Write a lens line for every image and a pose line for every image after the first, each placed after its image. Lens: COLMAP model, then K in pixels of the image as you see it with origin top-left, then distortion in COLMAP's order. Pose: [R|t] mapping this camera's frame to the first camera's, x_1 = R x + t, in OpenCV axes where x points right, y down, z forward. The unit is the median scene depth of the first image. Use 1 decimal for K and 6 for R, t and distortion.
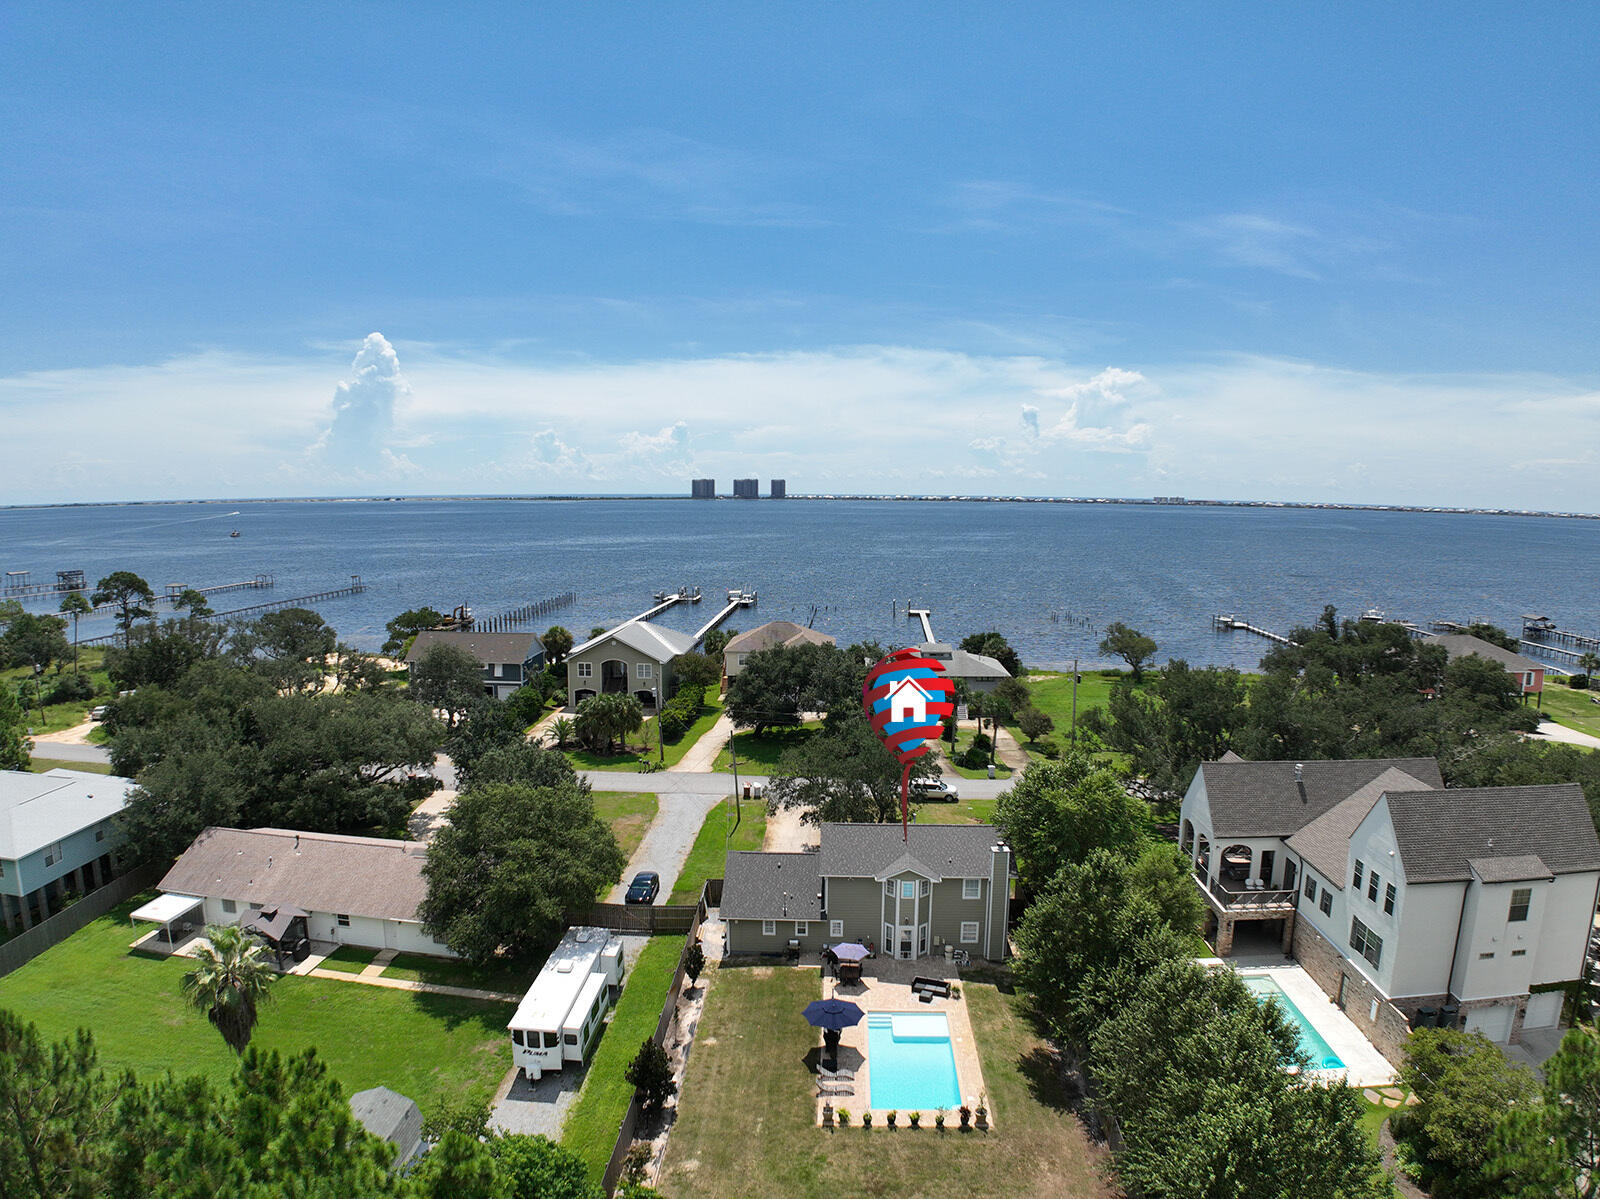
lens RADIAL K [[993.3, 0, 802.1], [0, 993.3, 601.7], [0, 0, 1]] dist [-0.170460, 0.020252]
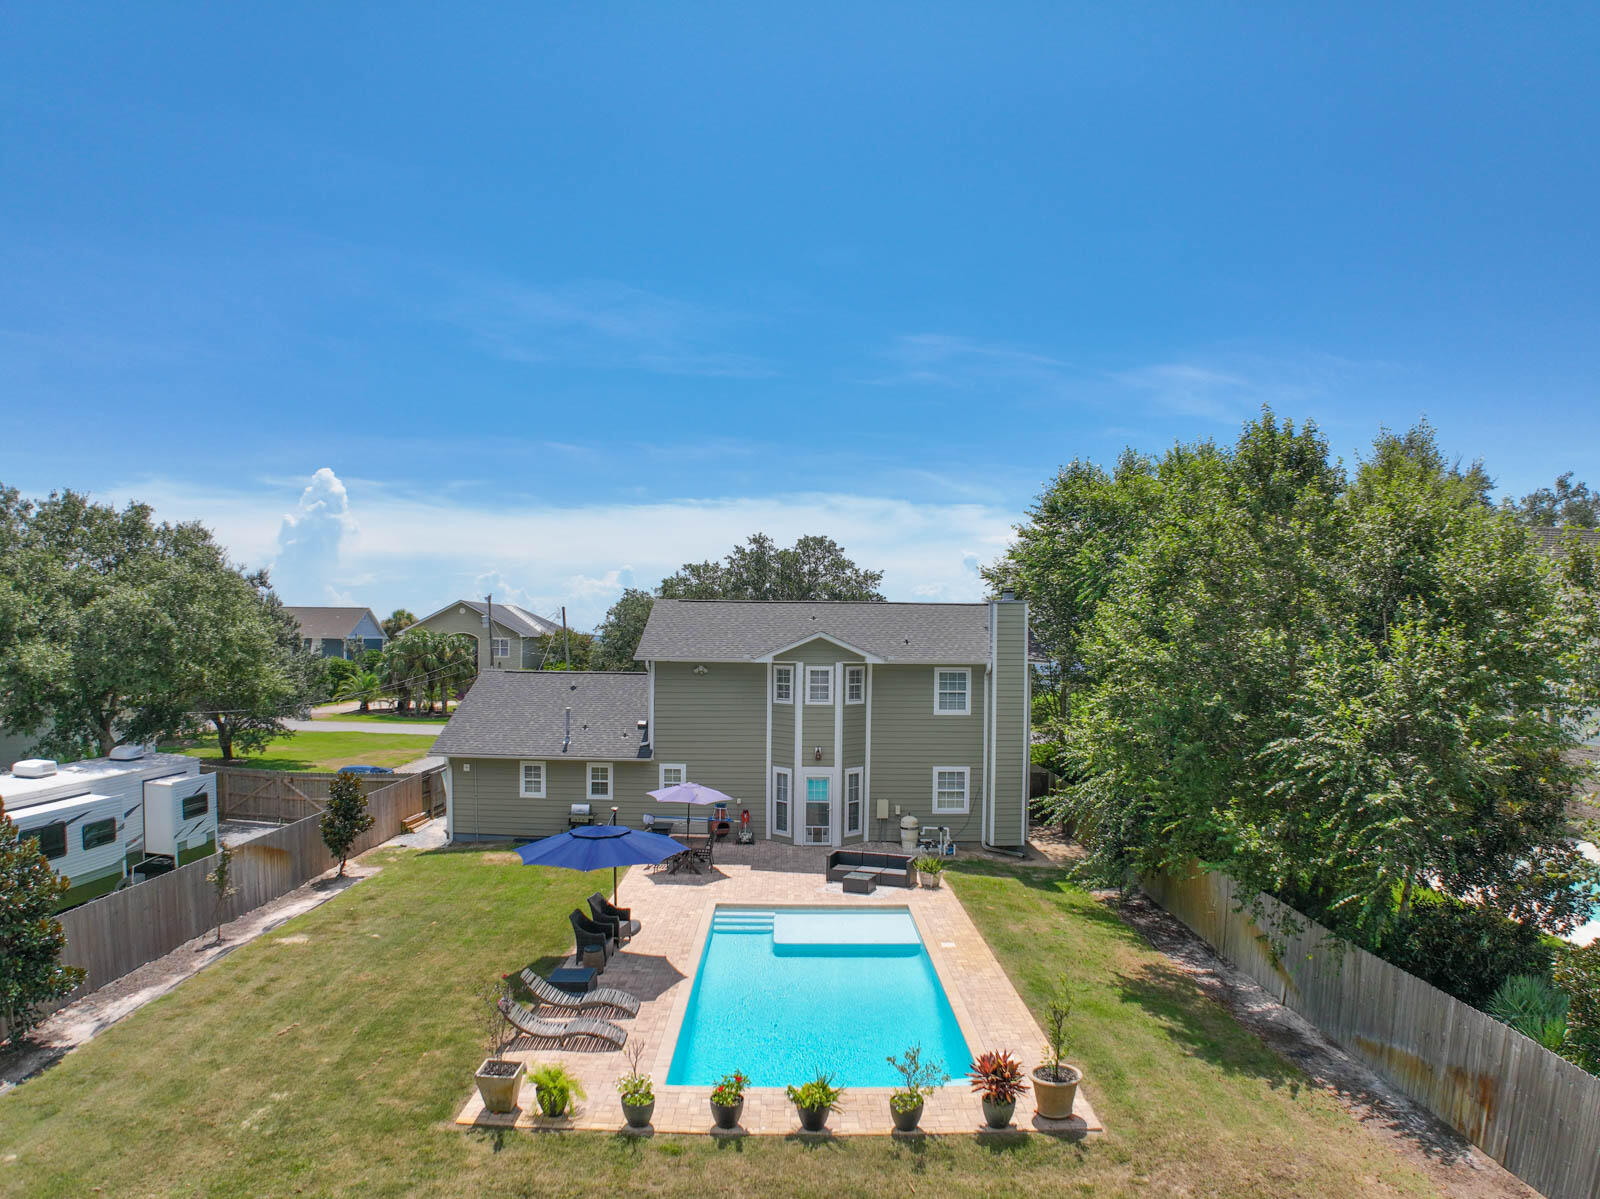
lens RADIAL K [[993.7, 0, 795.0], [0, 993.7, 598.3], [0, 0, 1]] dist [-0.159851, 0.006186]
pose [[0.998803, 0.009603, 0.047959, 0.071805], [-0.002372, 0.988894, -0.148601, 0.320106], [-0.048853, 0.148309, 0.987734, 0.510383]]
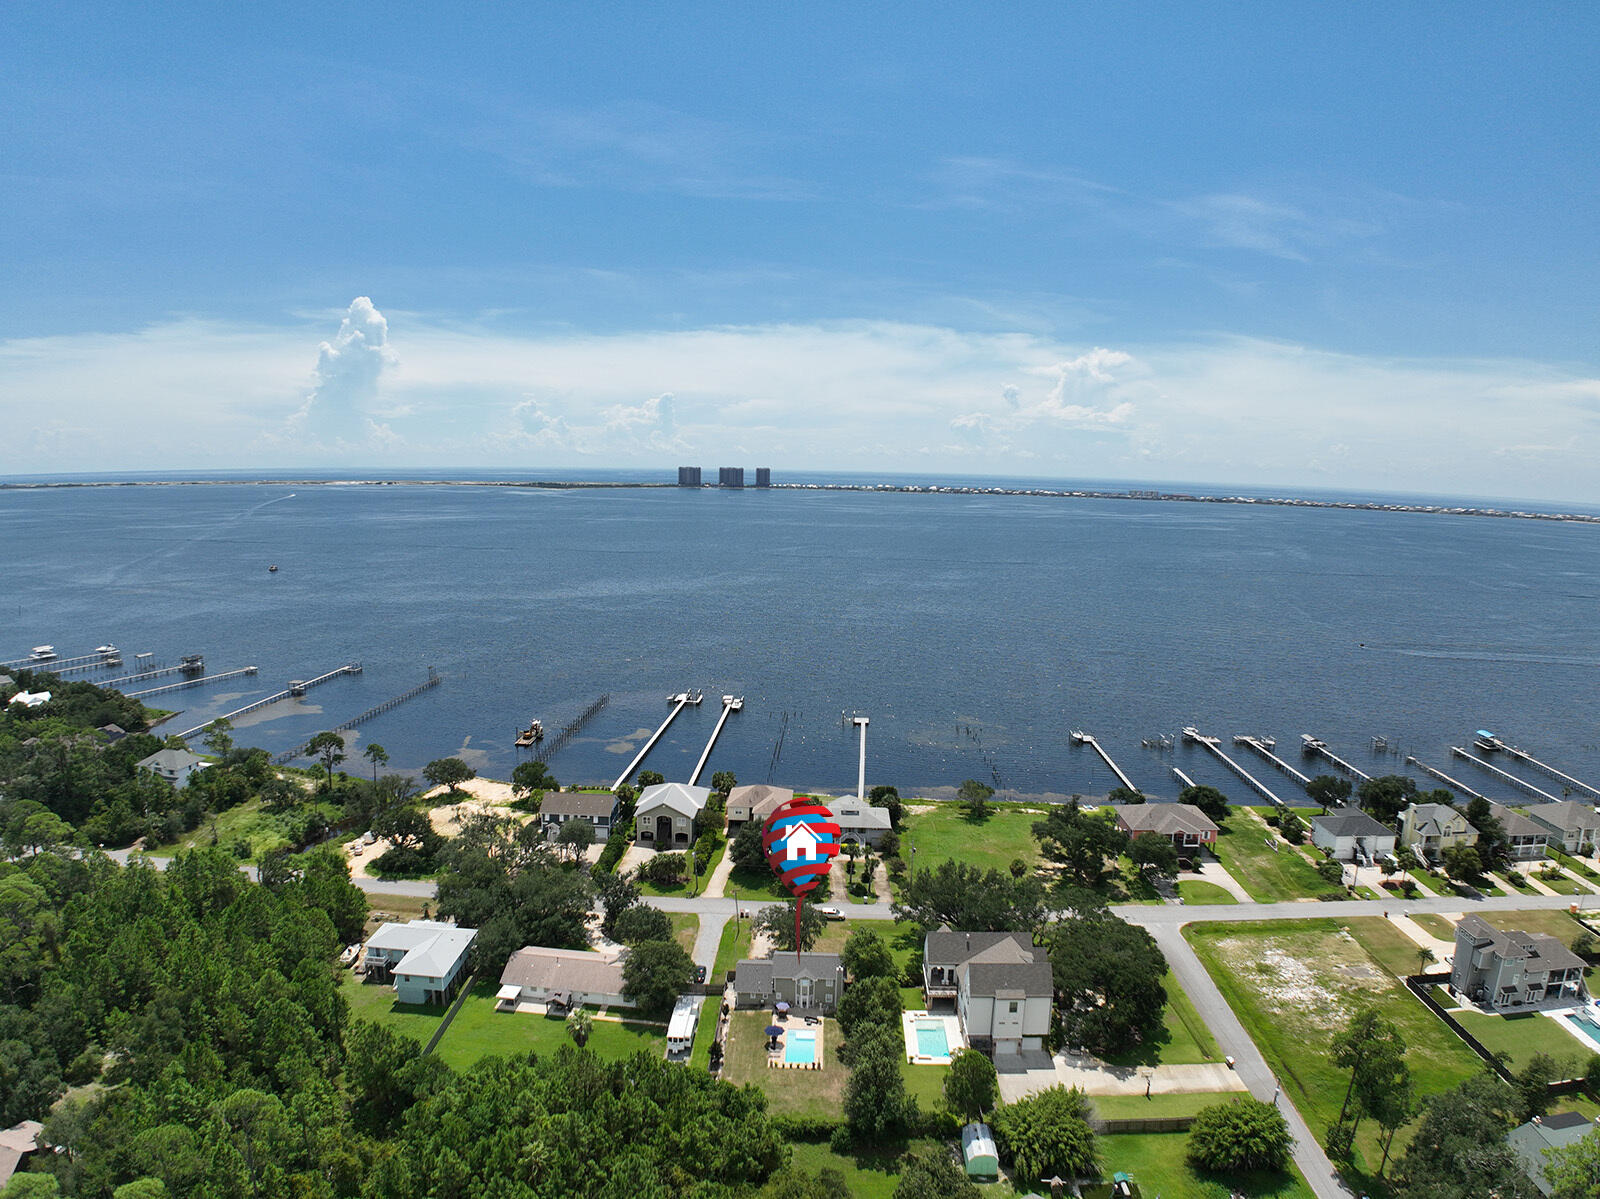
lens RADIAL K [[993.3, 0, 799.9], [0, 993.3, 600.1], [0, 0, 1]] dist [-0.170460, 0.020252]
pose [[0.999858, 0.009277, 0.014046, 0.046787], [-0.009612, 0.999667, 0.023968, -0.802881], [-0.013819, -0.024100, 0.999614, -1.594665]]
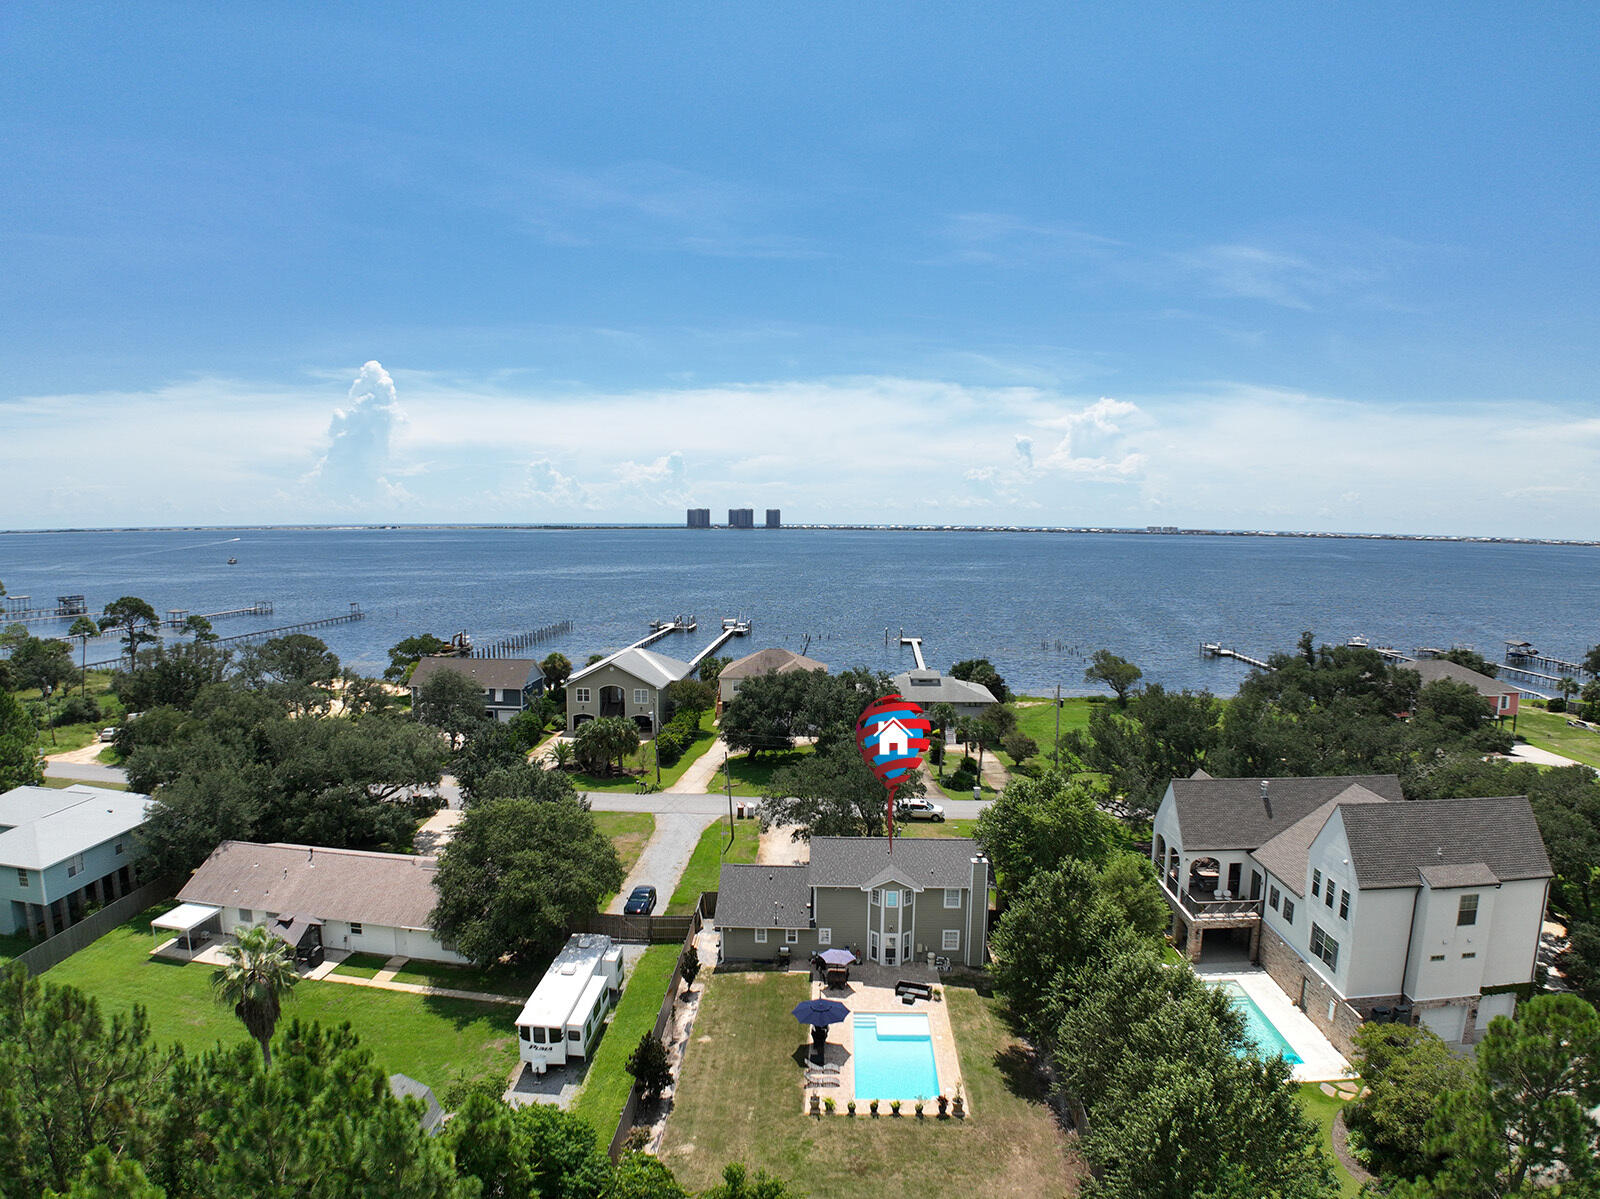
lens RADIAL K [[993.3, 0, 801.8], [0, 993.3, 601.3], [0, 0, 1]] dist [-0.170460, 0.020252]
pose [[0.999988, 0.001265, 0.004798, 0.004897], [-0.001120, 0.999544, -0.030185, 0.004476], [-0.004834, 0.030179, 0.999533, -0.065617]]
